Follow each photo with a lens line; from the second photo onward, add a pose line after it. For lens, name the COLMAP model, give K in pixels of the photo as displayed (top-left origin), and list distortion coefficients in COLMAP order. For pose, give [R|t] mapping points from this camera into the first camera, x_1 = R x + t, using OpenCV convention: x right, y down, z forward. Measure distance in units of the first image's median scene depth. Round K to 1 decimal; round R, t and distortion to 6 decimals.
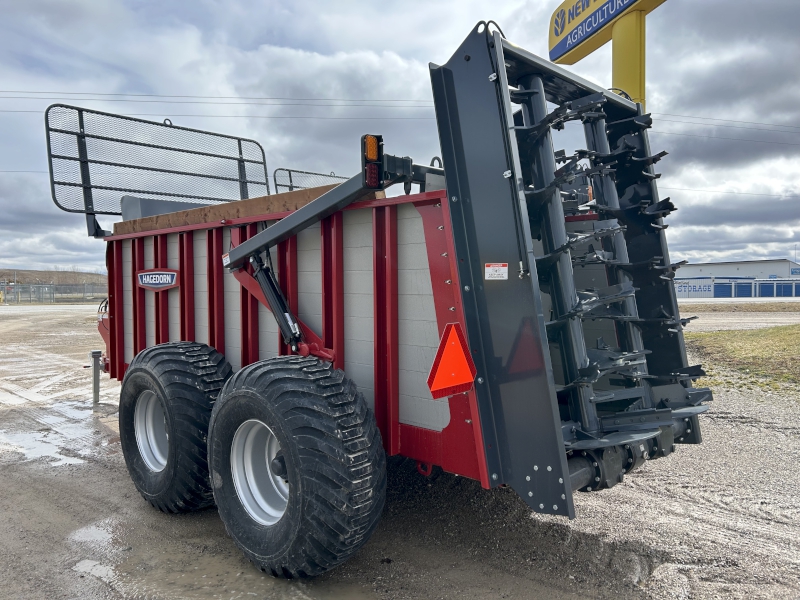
lens RADIAL K [[590.2, 0, 400.0], [0, 590.2, 300.0], [0, 0, 1]] dist [0.064996, 0.000555]
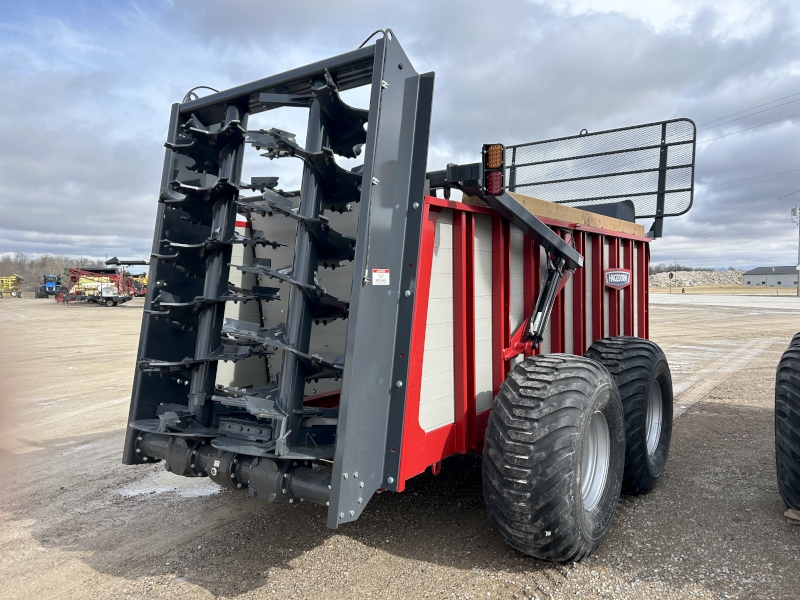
lens RADIAL K [[628.1, 0, 399.9], [0, 628.1, 311.5], [0, 0, 1]] dist [-0.000448, -0.008053]
pose [[0.127550, 0.043986, -0.990856, 1.186659], [-0.002469, 0.999027, 0.044031, -0.035420], [0.991829, -0.003170, 0.127535, 0.844604]]
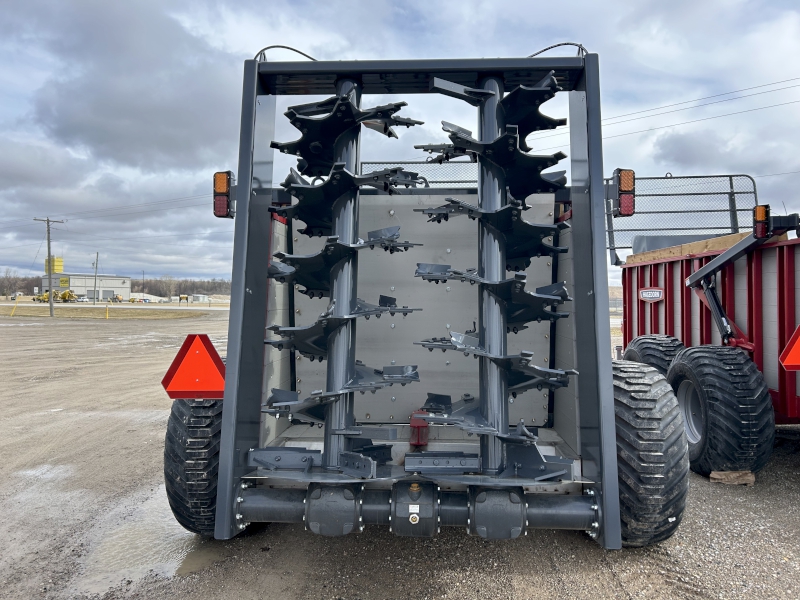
lens RADIAL K [[595.1, 0, 400.0], [0, 595.1, 300.0], [0, 0, 1]] dist [0.000627, 0.001189]
pose [[0.667375, 0.001792, -0.744719, 0.315662], [-0.018683, 0.999723, -0.014337, 0.011804], [0.744487, 0.023481, 0.667224, -0.499838]]
